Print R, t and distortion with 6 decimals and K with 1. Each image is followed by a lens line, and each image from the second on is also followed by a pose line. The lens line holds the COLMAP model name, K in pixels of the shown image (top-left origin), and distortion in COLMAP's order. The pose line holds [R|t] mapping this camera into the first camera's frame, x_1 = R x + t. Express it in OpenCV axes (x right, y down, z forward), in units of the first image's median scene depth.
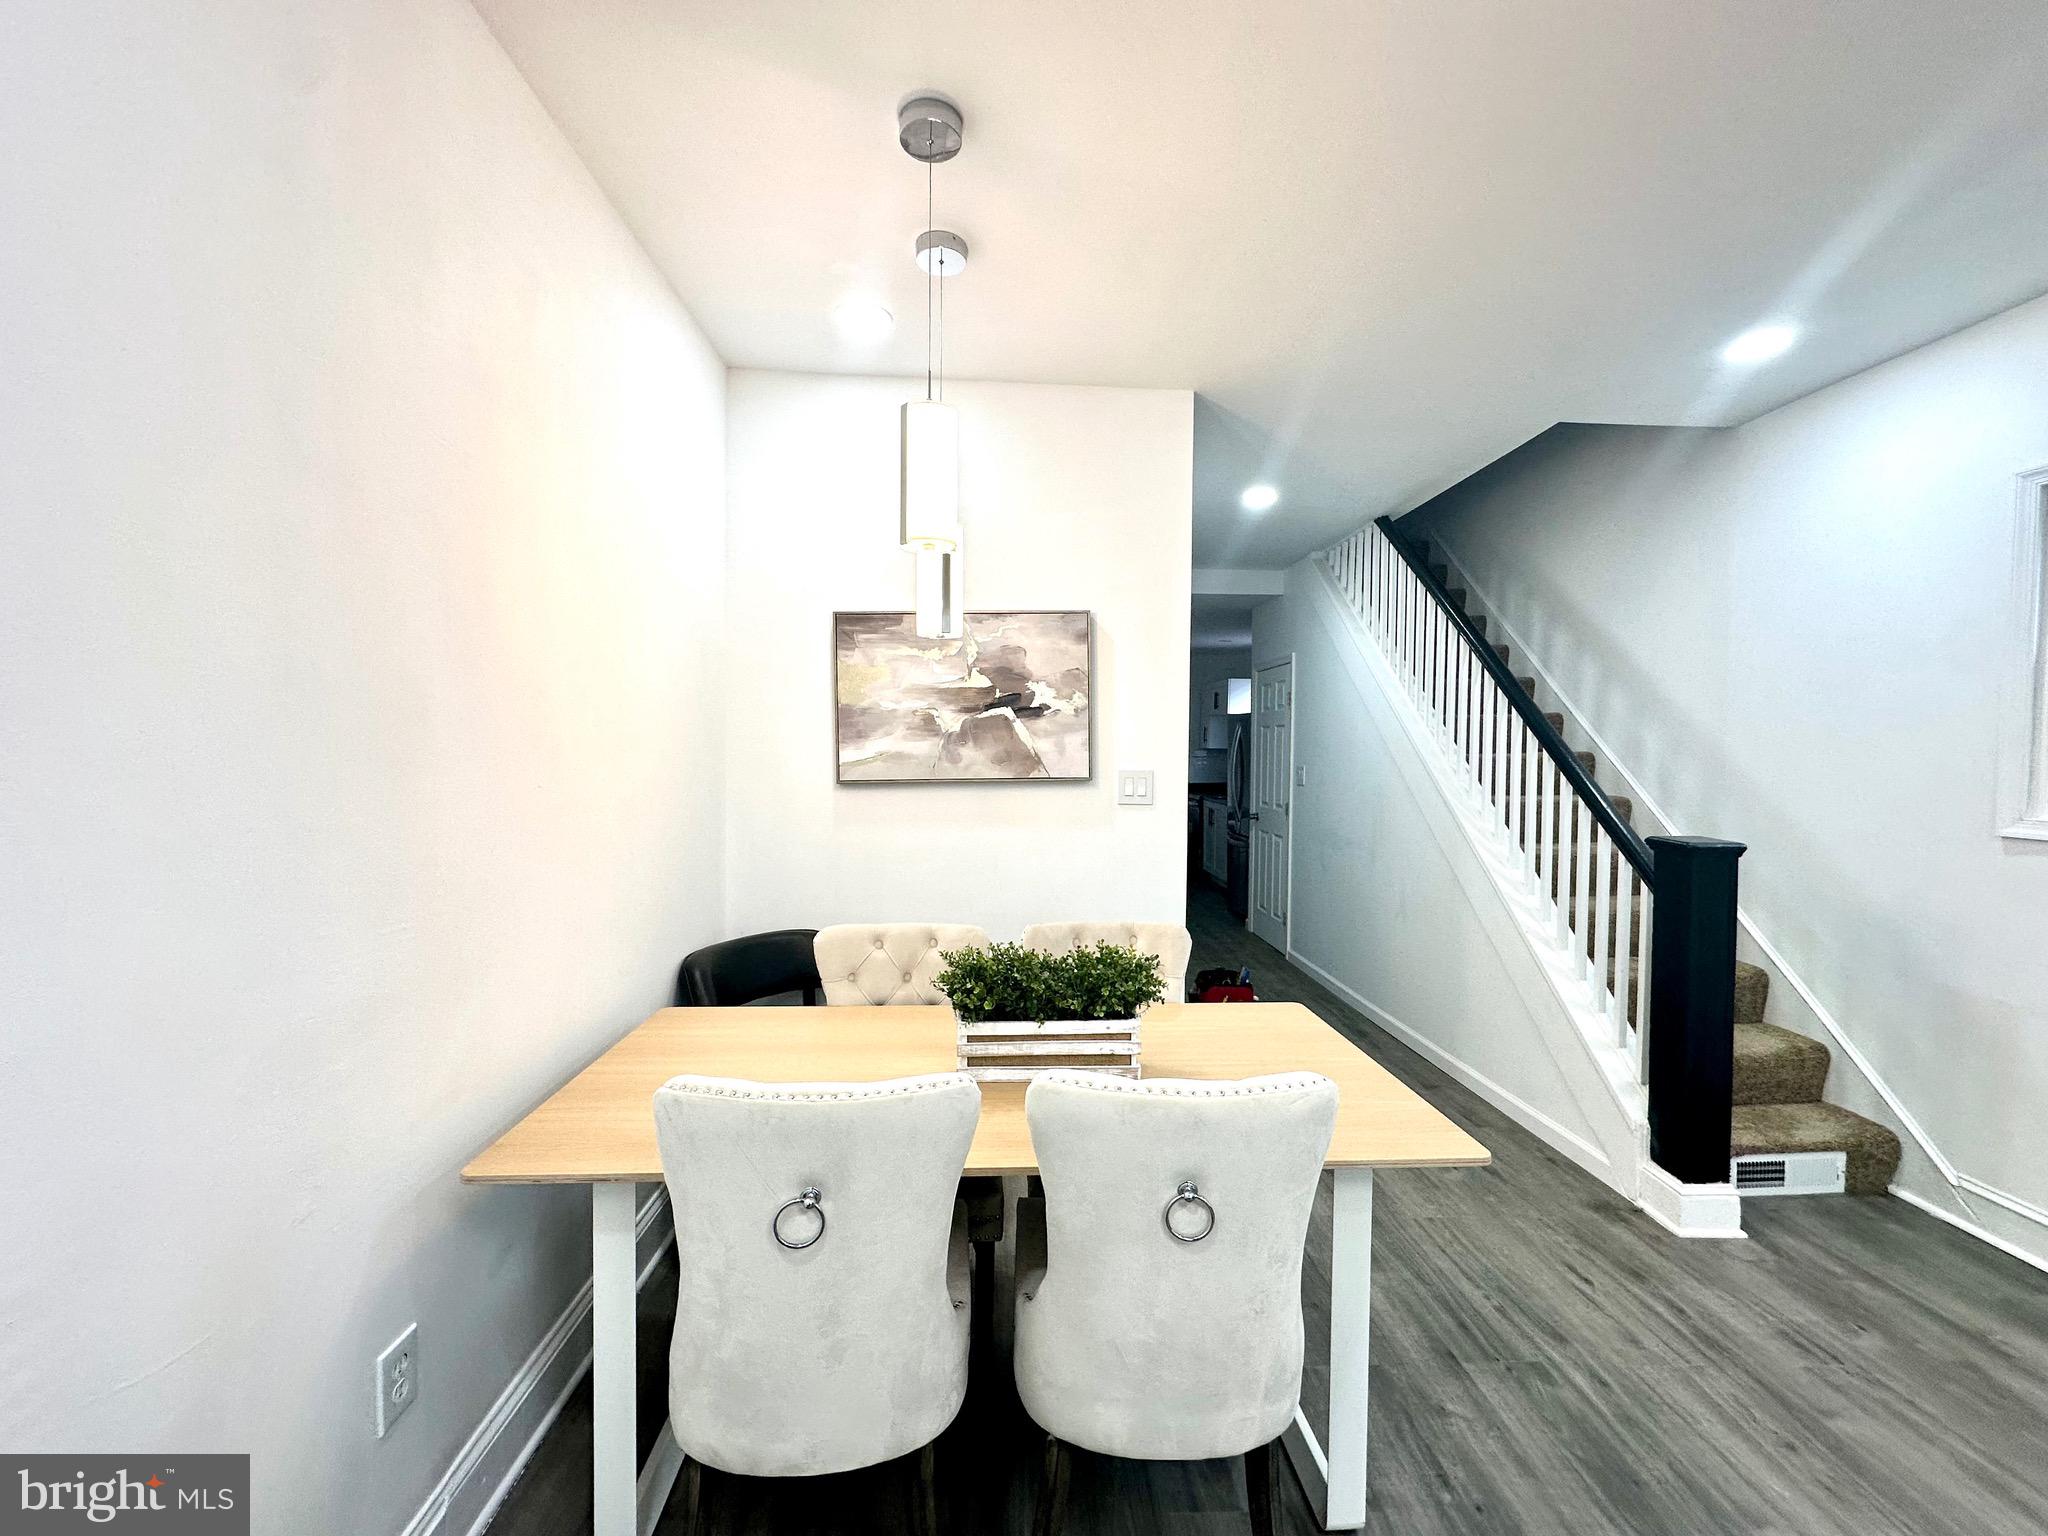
lens RADIAL K [[813.7, 0, 1016.6], [0, 813.7, 774.1], [0, 0, 1]] dist [-0.003497, 0.000455]
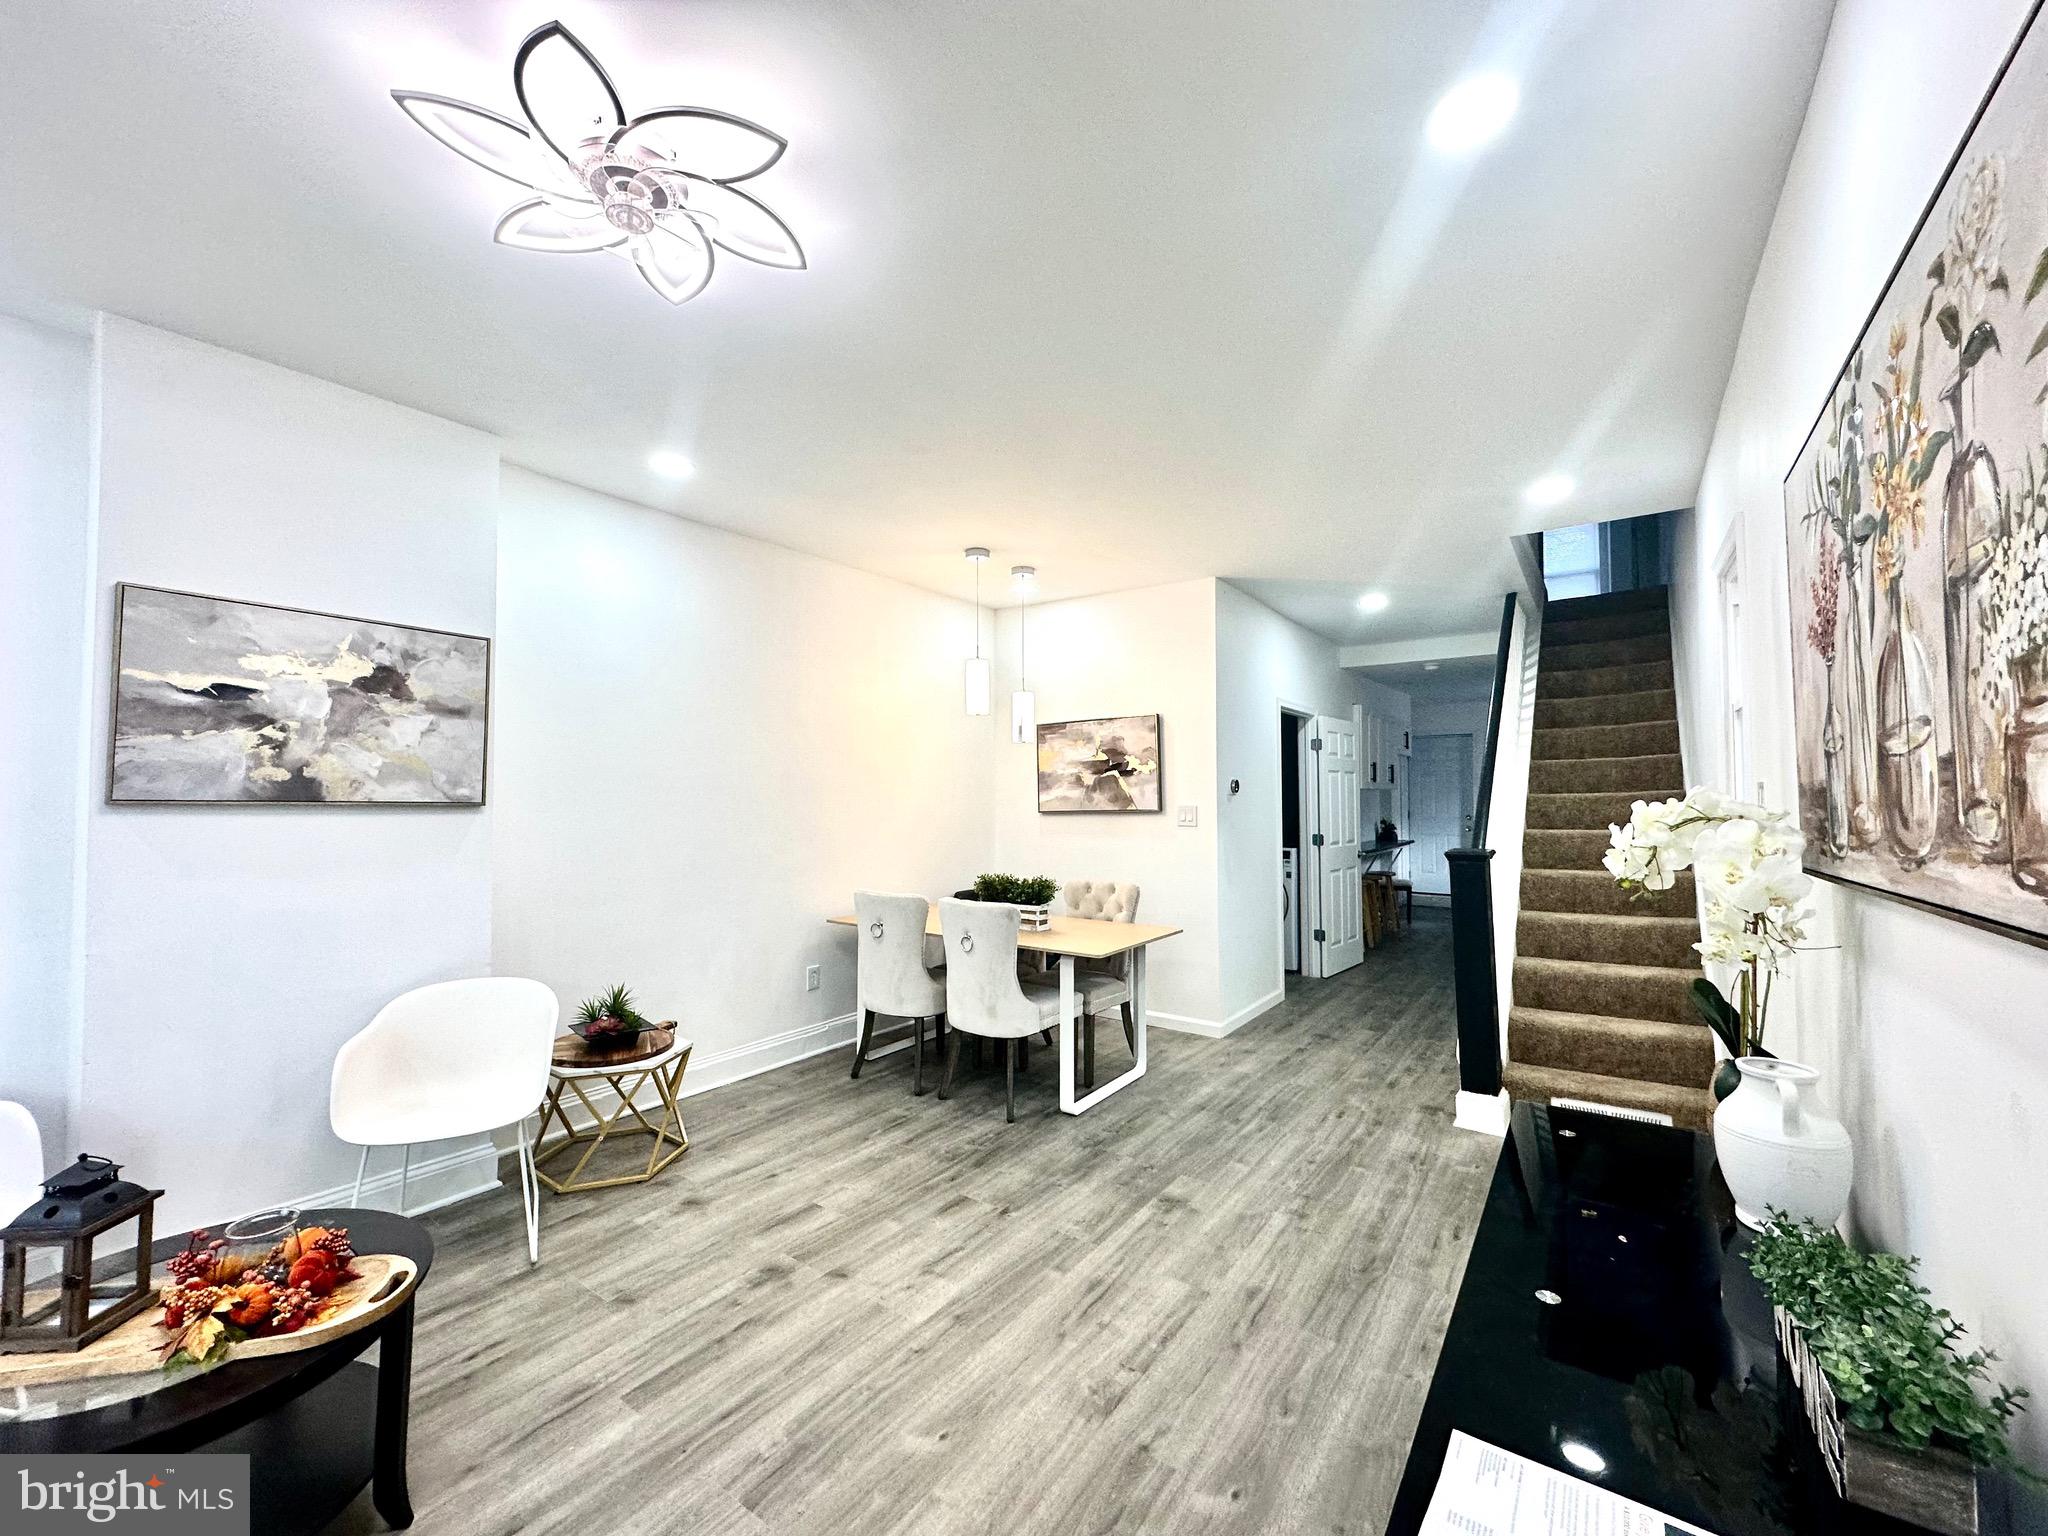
lens RADIAL K [[813.7, 0, 1023.1], [0, 813.7, 769.5], [0, 0, 1]] dist [-0.003497, 0.000455]
pose [[0.787262, -0.032104, -0.615782, 0.935396], [-0.011521, 0.997704, -0.066745, 0.037567], [0.616510, 0.059640, 0.785085, -0.536437]]
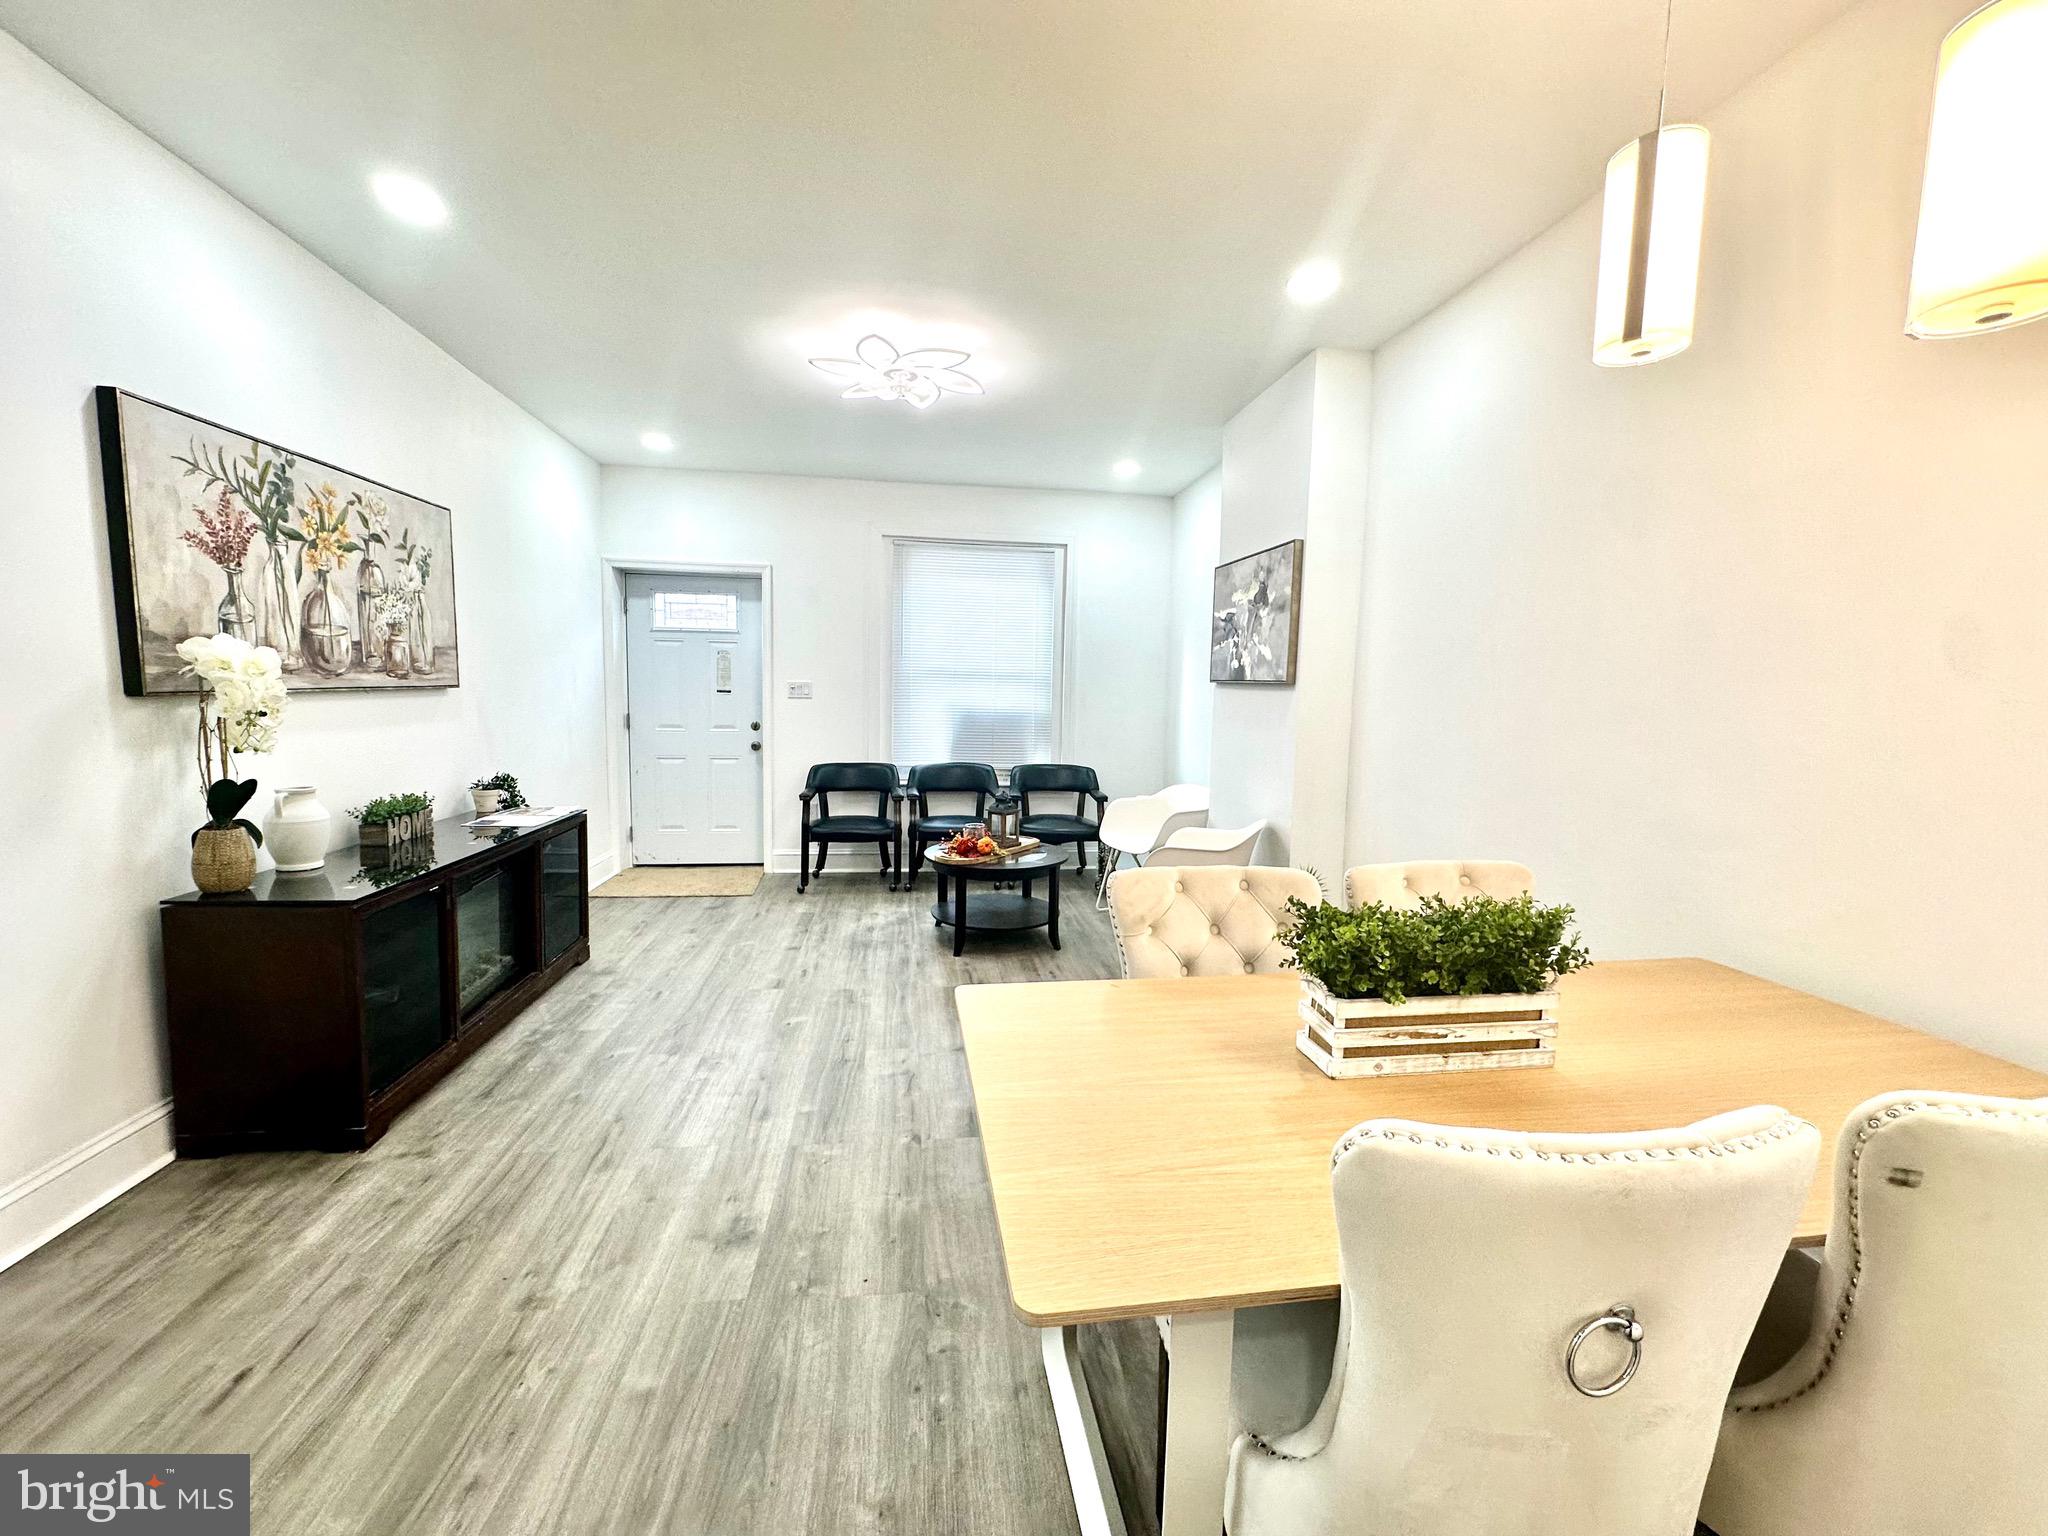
lens RADIAL K [[813.7, 0, 1023.3], [0, 813.7, 769.4], [0, 0, 1]] dist [-0.003497, 0.000455]
pose [[-0.994189, -0.022229, -0.105327, 0.300721], [-0.035667, 0.991200, 0.127479, 0.009001], [0.101567, 0.130495, -0.986233, 1.012288]]
